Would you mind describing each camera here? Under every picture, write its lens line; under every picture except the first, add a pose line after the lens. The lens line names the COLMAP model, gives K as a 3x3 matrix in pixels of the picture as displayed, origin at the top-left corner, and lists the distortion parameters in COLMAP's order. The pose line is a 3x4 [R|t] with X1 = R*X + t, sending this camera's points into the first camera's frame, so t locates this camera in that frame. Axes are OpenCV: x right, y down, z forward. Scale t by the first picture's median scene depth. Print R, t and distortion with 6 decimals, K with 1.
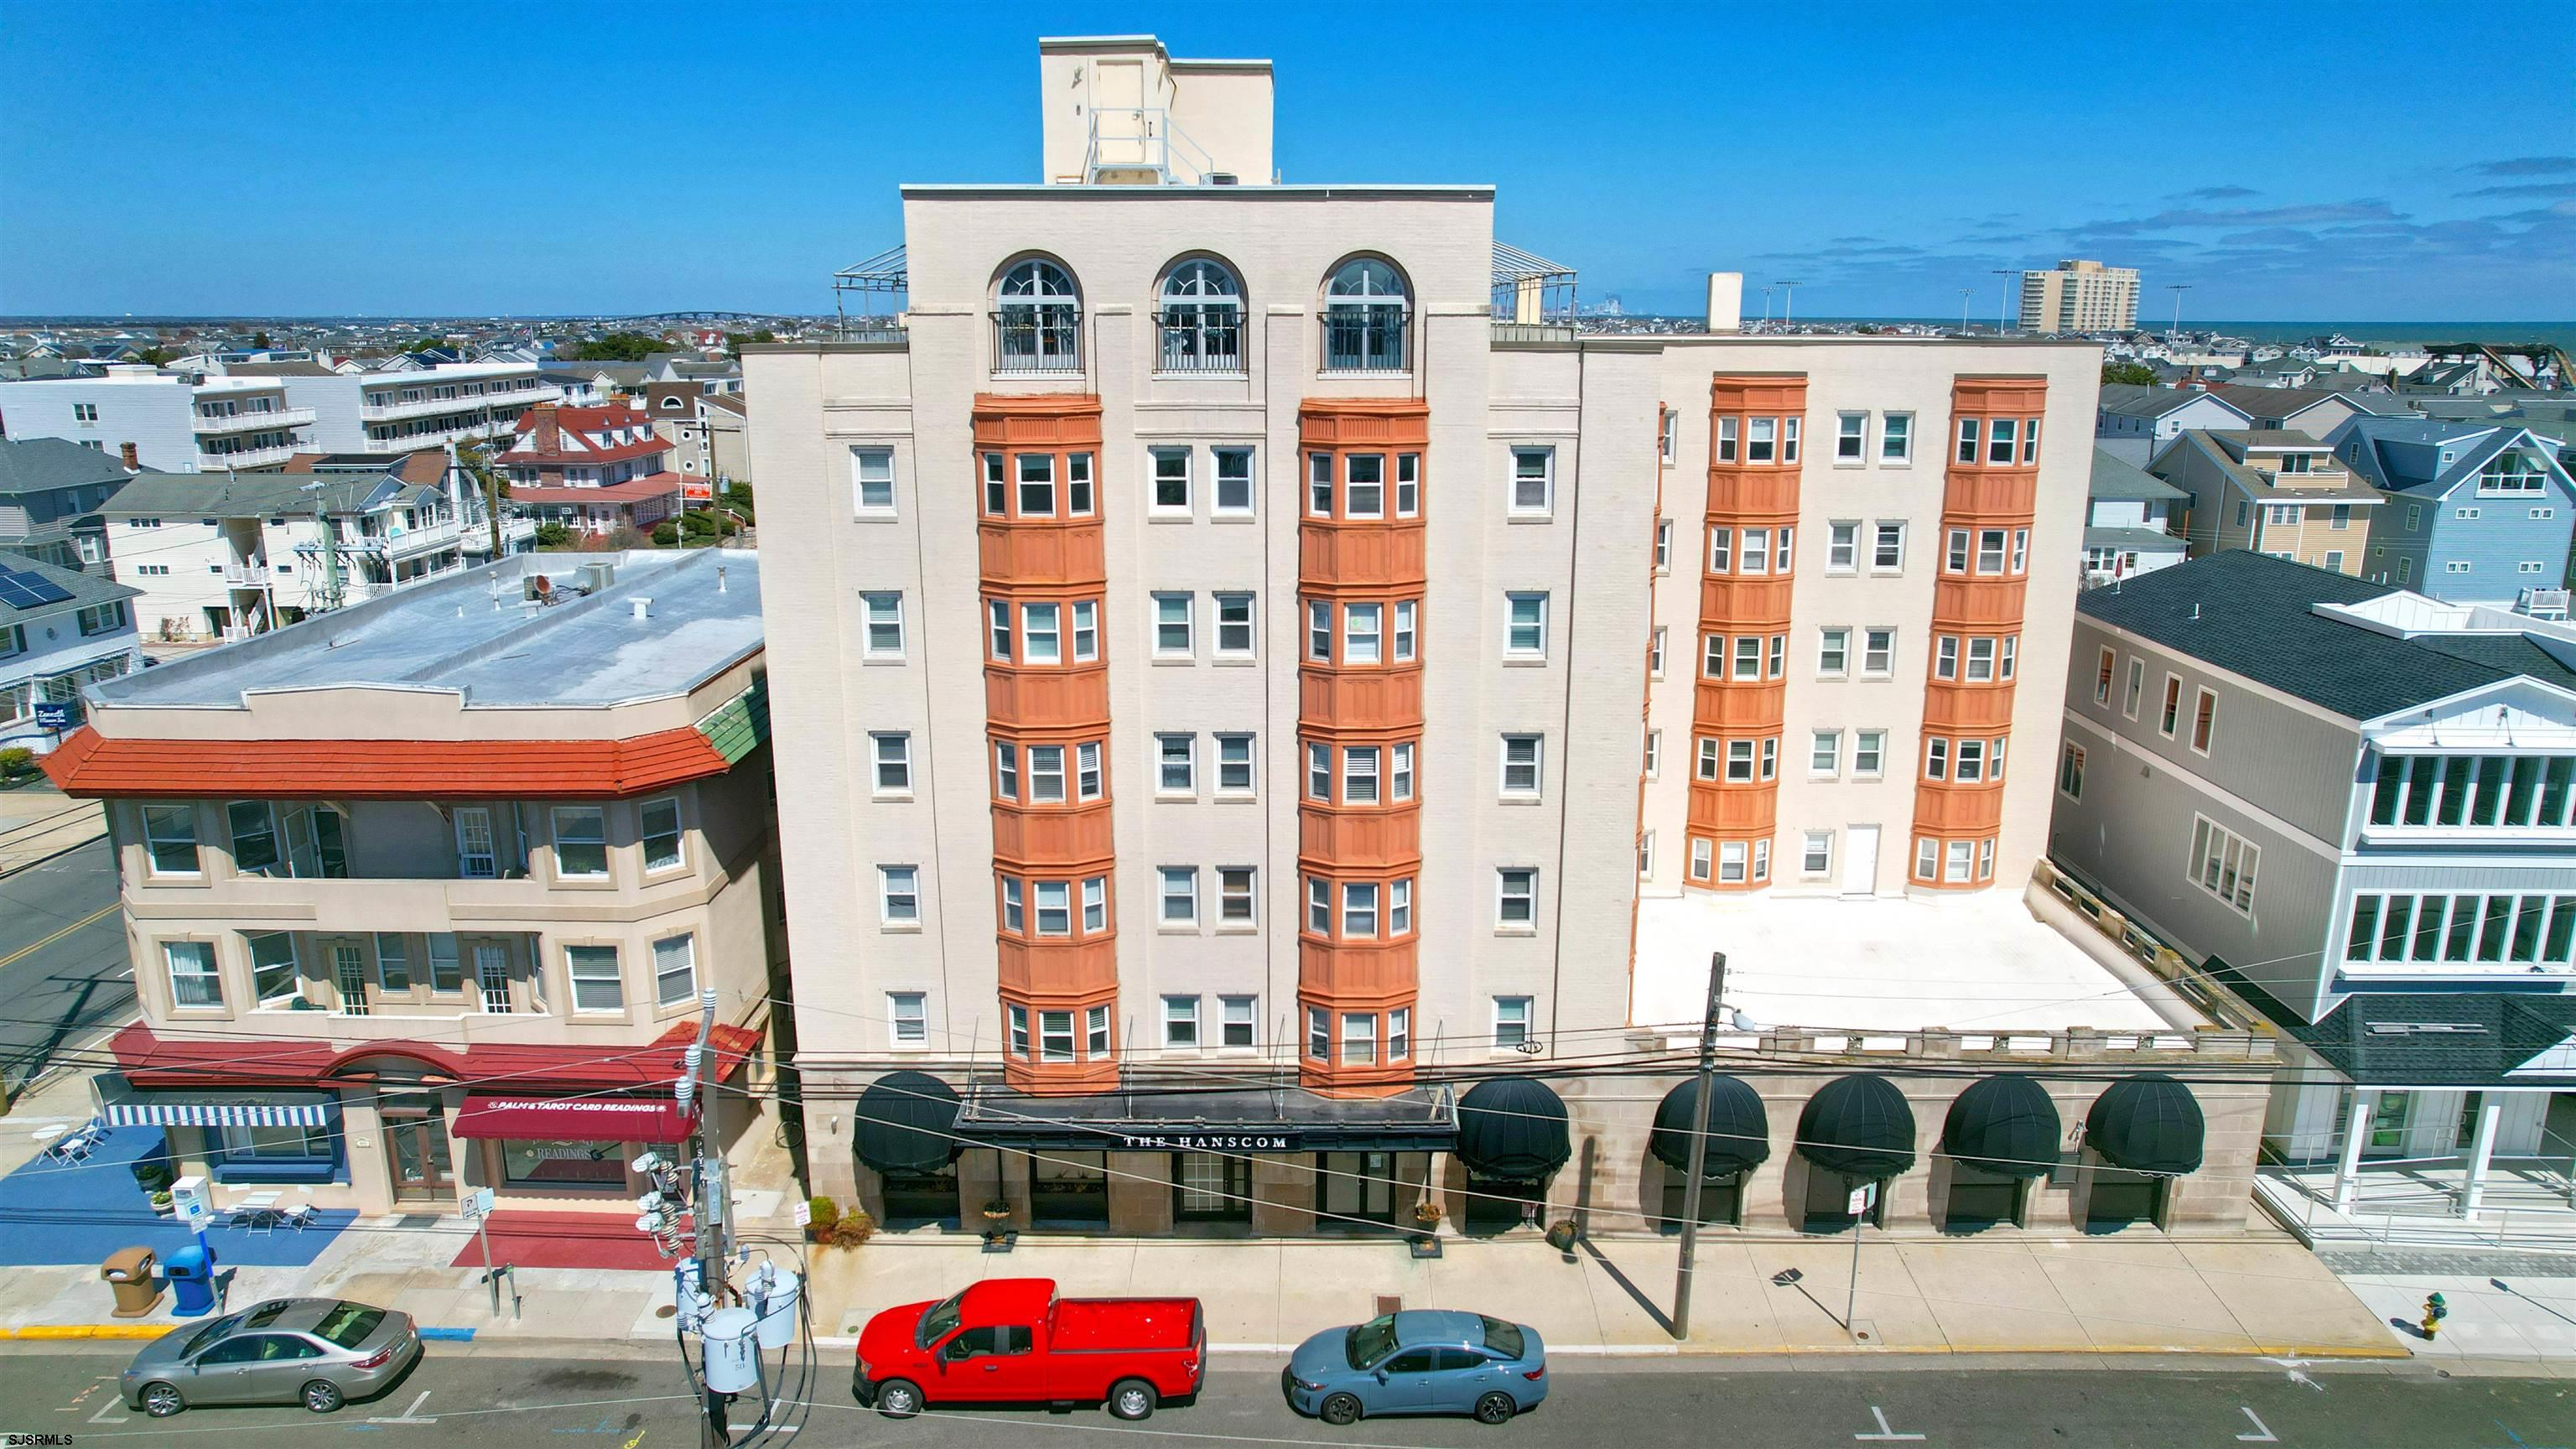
lens RADIAL K [[1639.2, 0, 1292.5], [0, 1639.2, 734.8], [0, 0, 1]] dist [-0.064171, 0.058621]
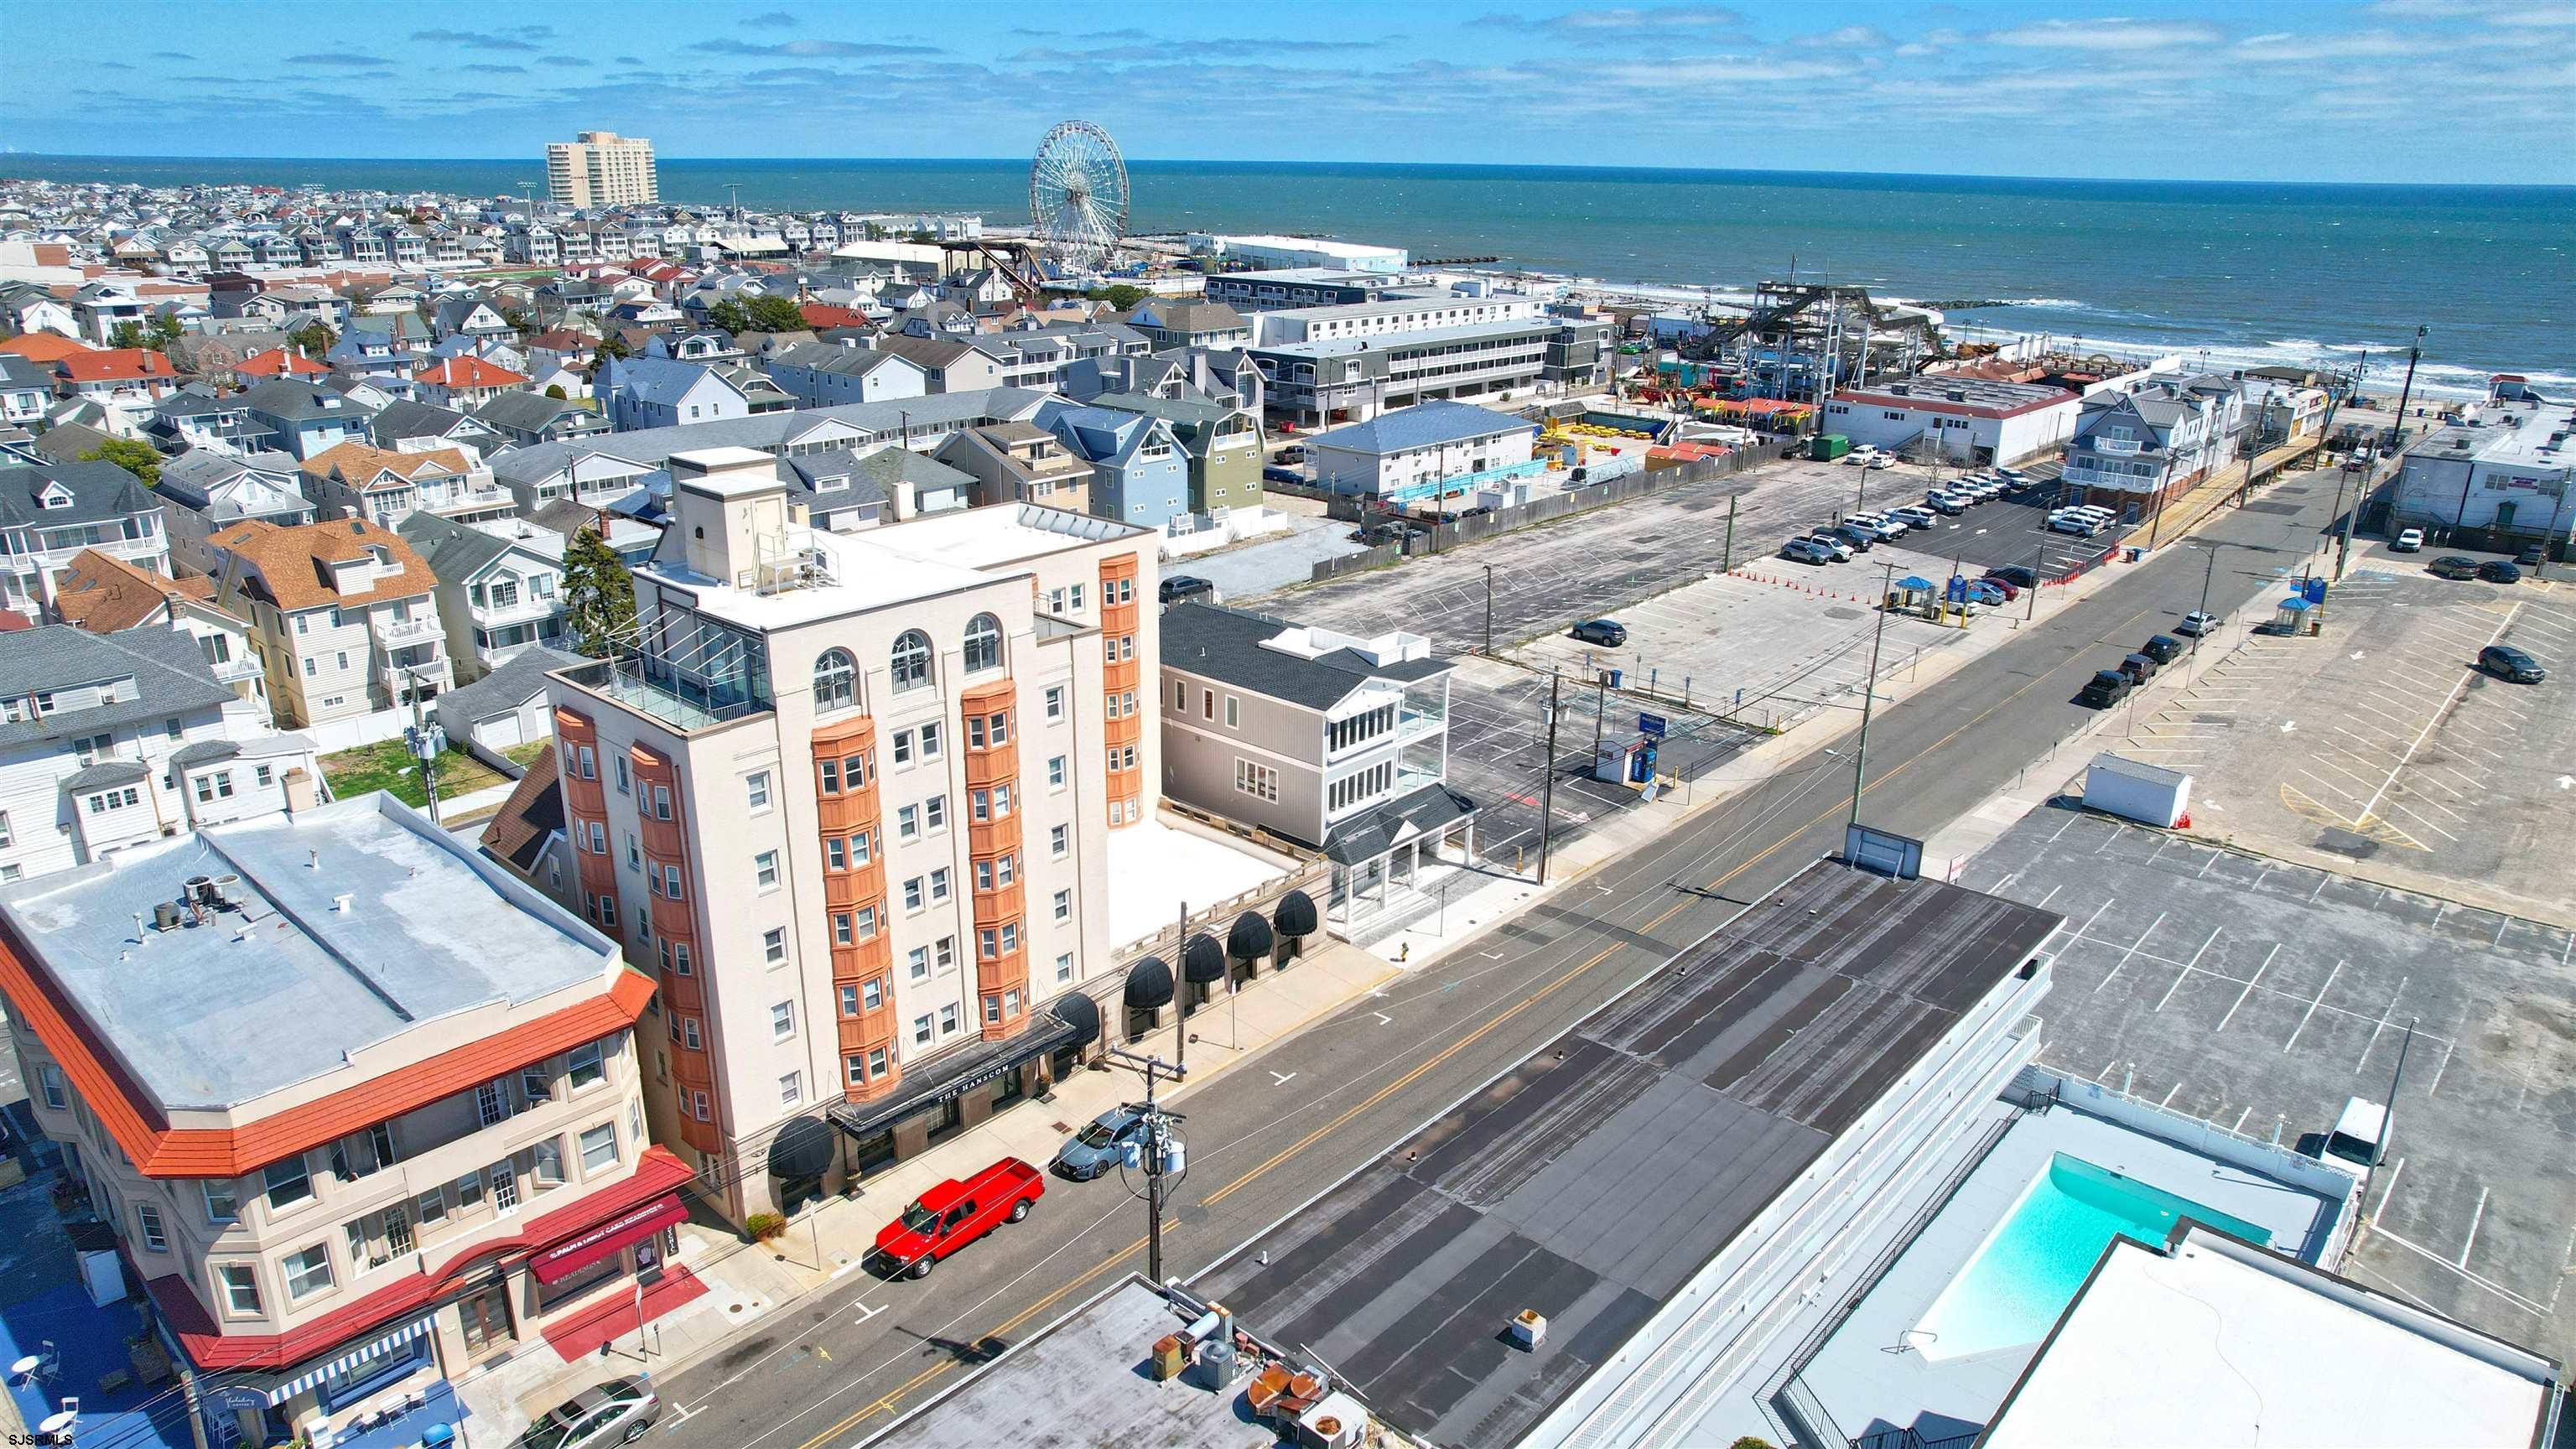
lens RADIAL K [[1639.2, 0, 1292.5], [0, 1639.2, 734.8], [0, 0, 1]] dist [-0.064171, 0.058621]
pose [[0.662427, -0.242807, 0.708686, -0.977205], [0.176816, 0.969964, 0.167050, -0.362363], [-0.727961, 0.014649, 0.685462, -0.518974]]
